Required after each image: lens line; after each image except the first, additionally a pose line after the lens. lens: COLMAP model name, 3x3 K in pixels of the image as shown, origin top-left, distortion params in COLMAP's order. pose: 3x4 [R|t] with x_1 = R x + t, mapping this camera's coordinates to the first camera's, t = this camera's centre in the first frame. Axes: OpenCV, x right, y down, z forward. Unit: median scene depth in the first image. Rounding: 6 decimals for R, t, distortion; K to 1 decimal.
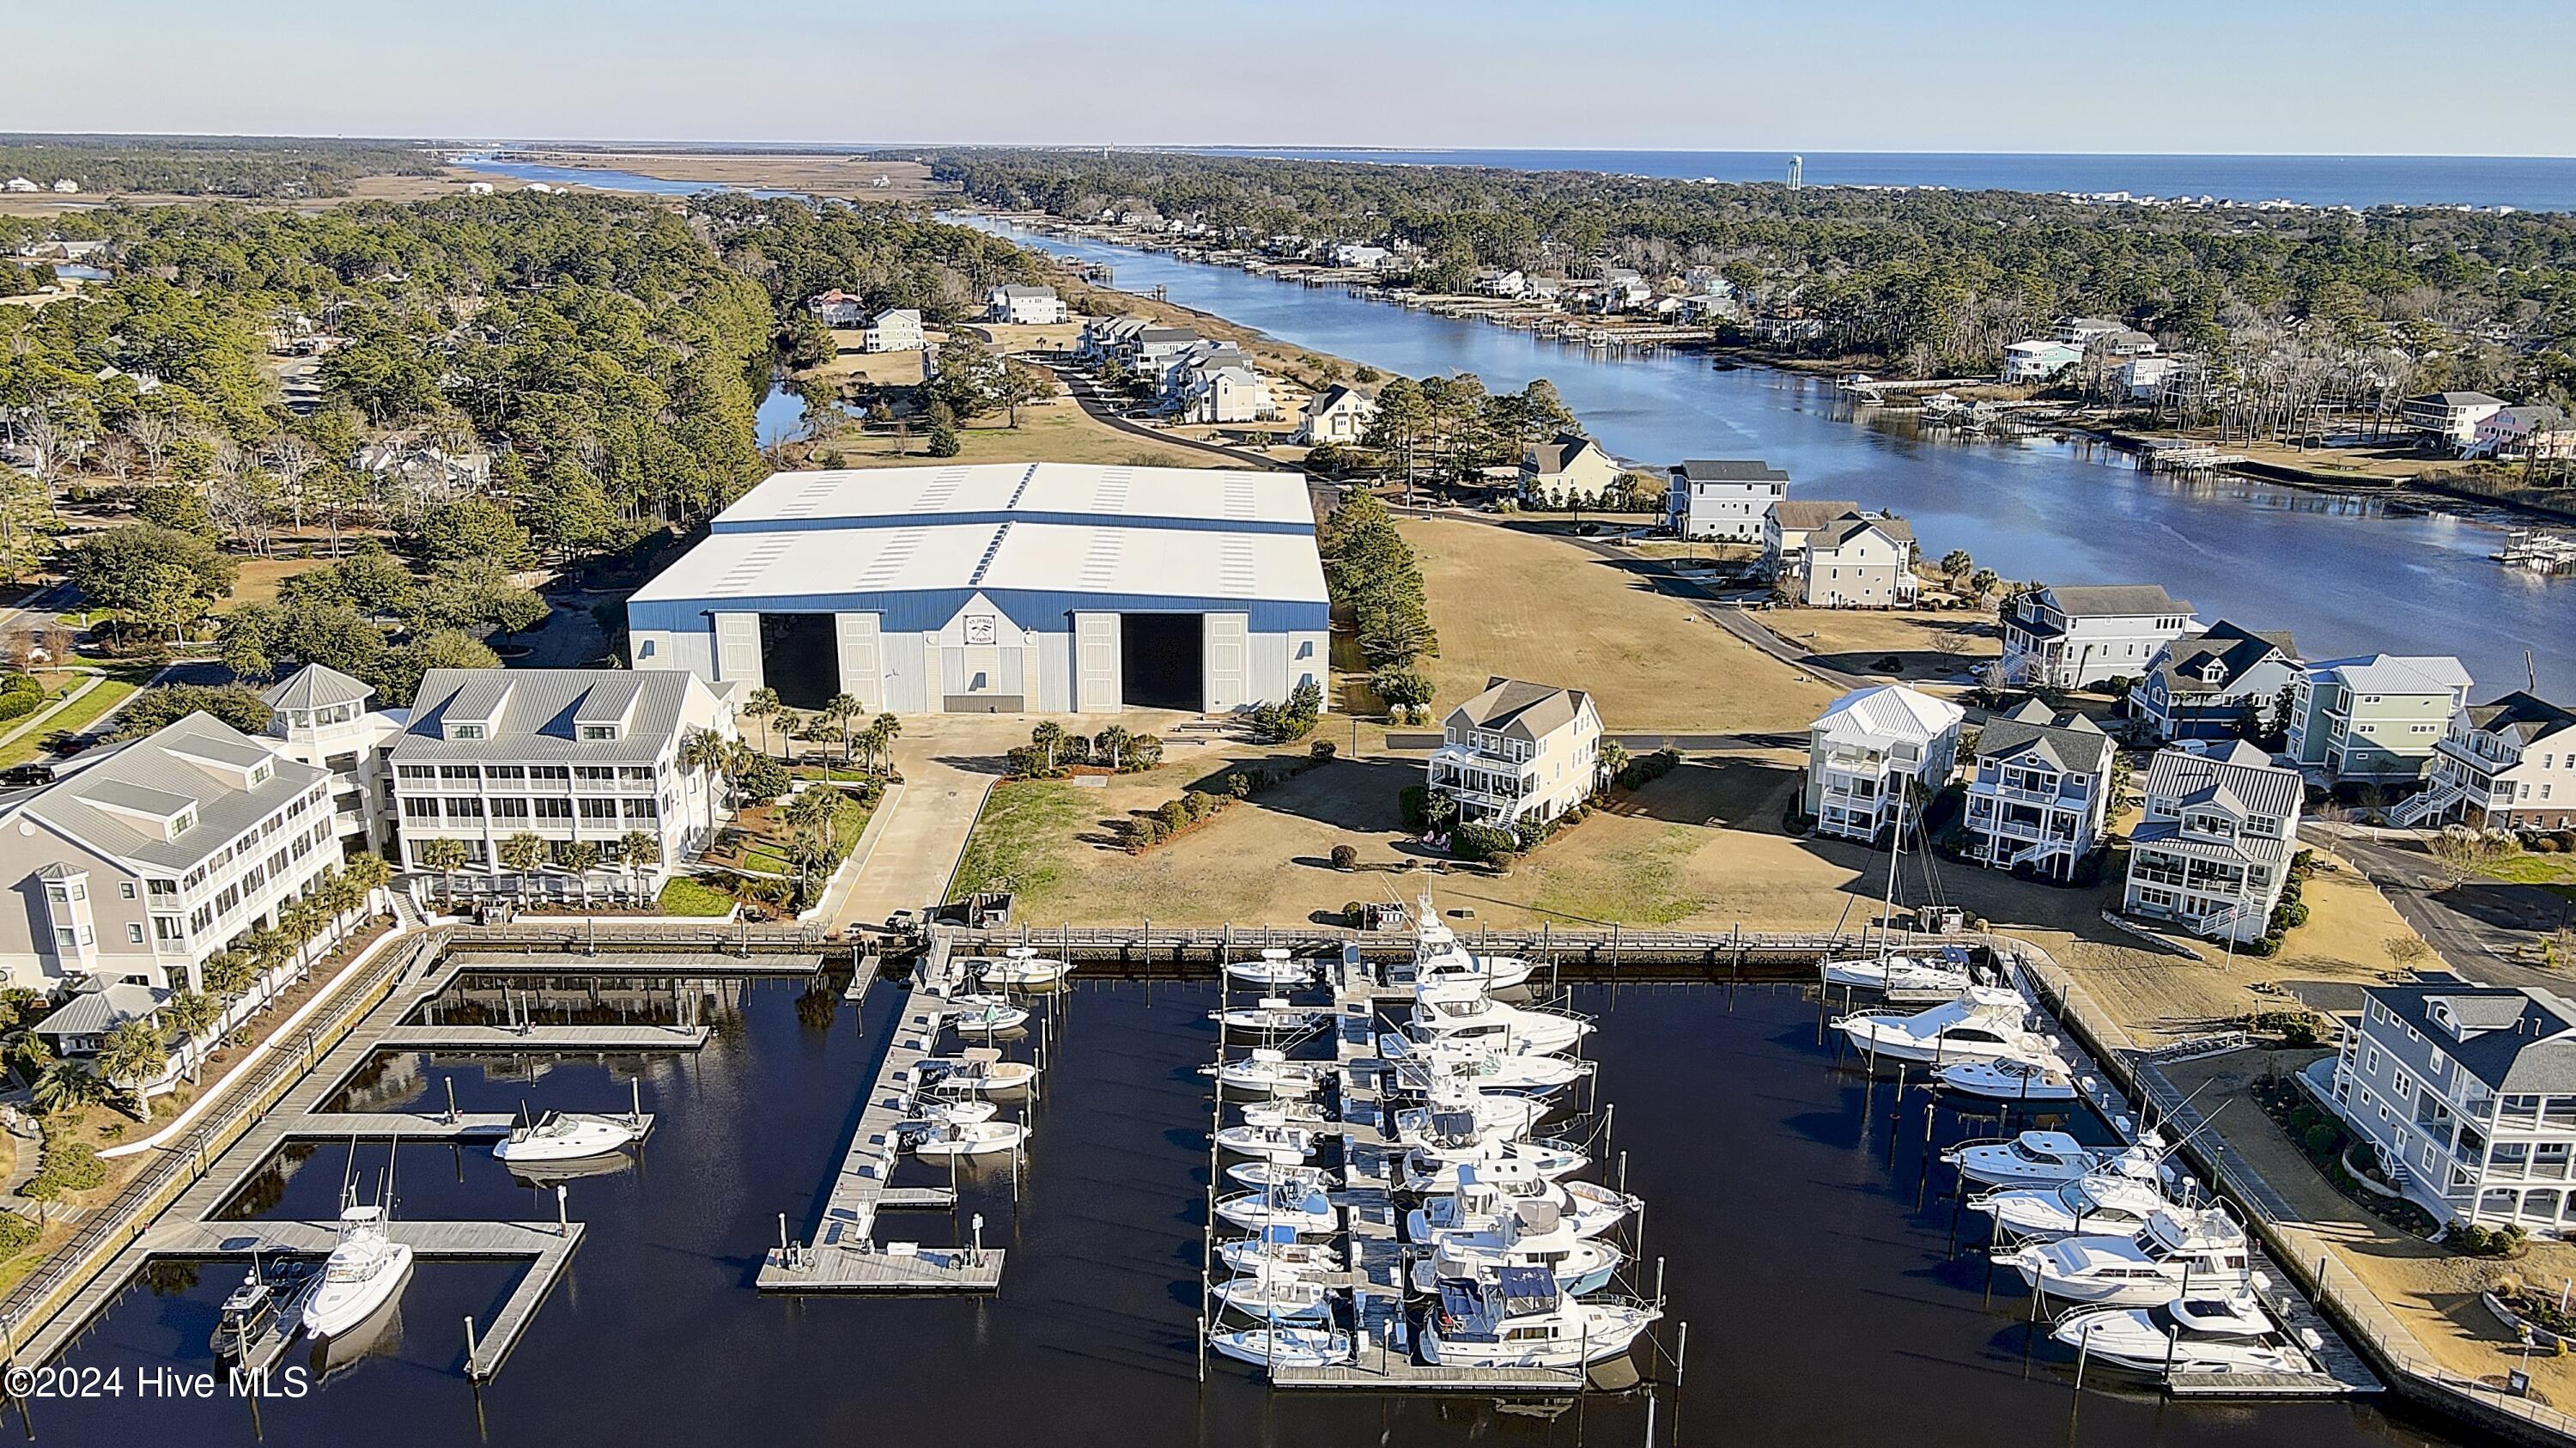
lens RADIAL K [[1879.9, 0, 1288.0], [0, 1879.9, 724.0], [0, 0, 1]] dist [-0.026924, 0.083572]
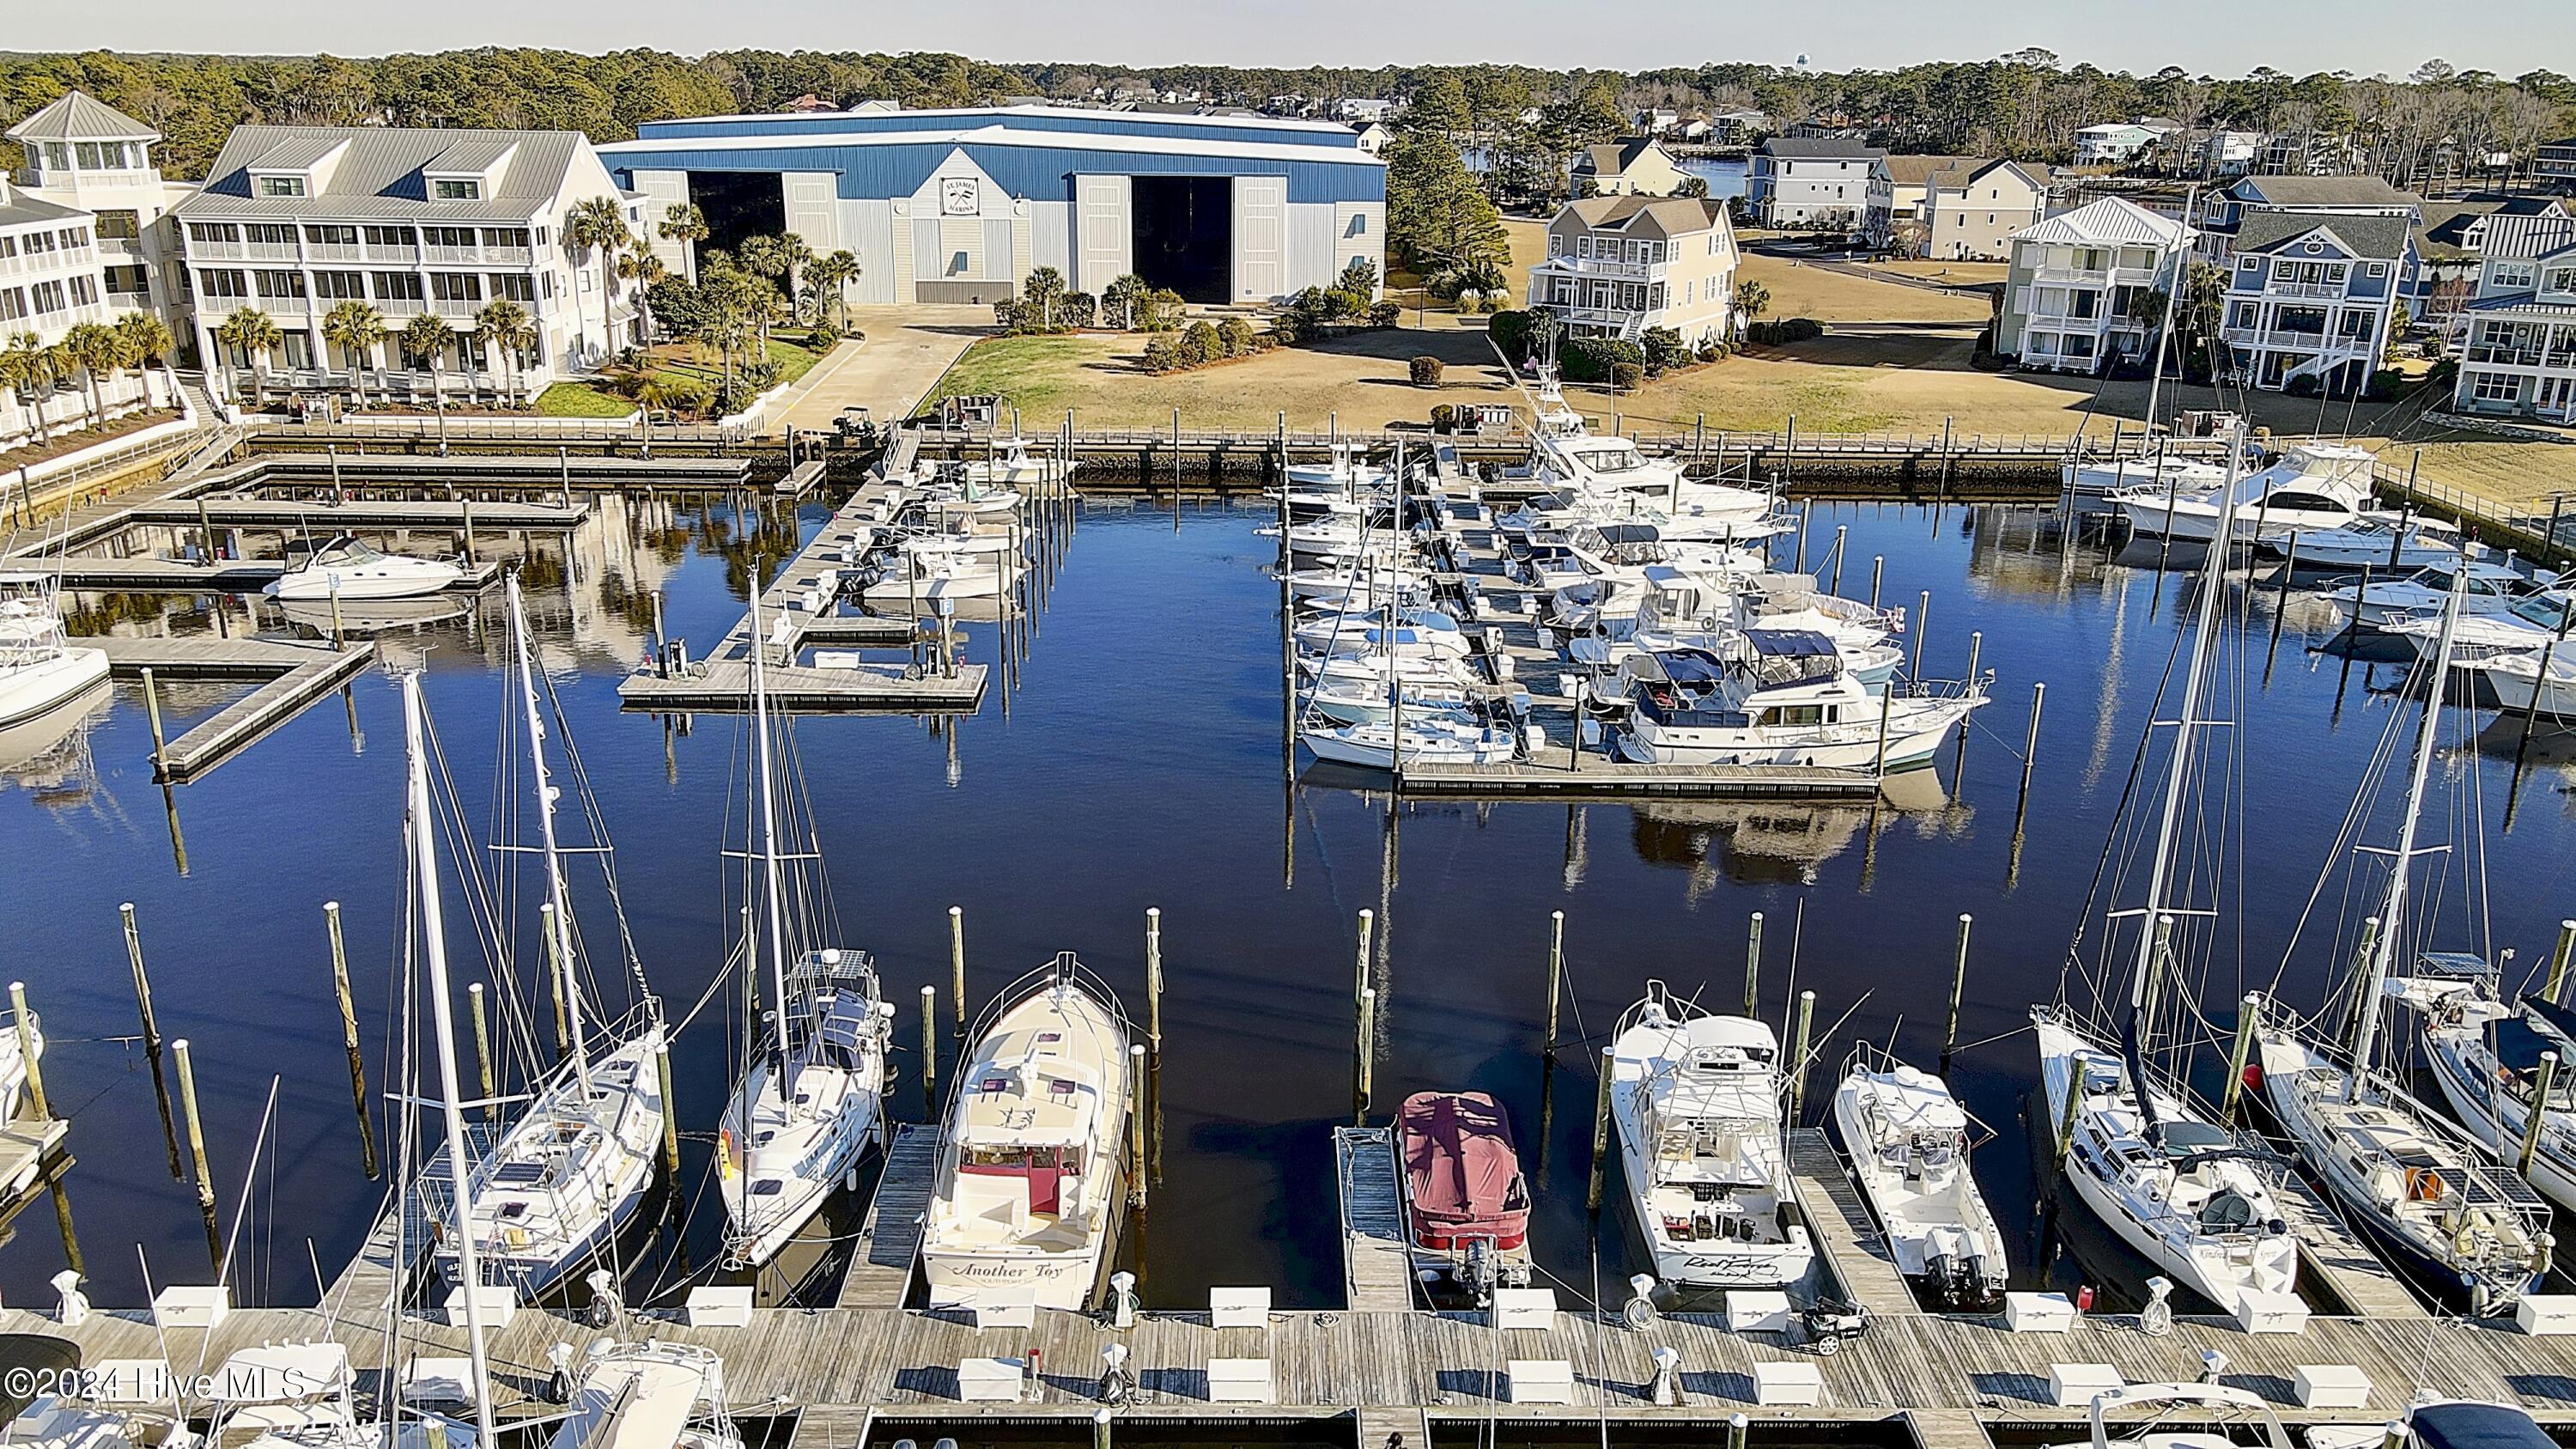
lens RADIAL K [[1878.6, 0, 1288.0], [0, 1878.6, 724.5], [0, 0, 1]] dist [0.009619, 0.006631]
pose [[0.999987, 0.001234, 0.004893, -0.031687], [-0.001414, 0.999314, 0.037002, 0.193090], [-0.004844, -0.037009, 0.999303, 0.221440]]
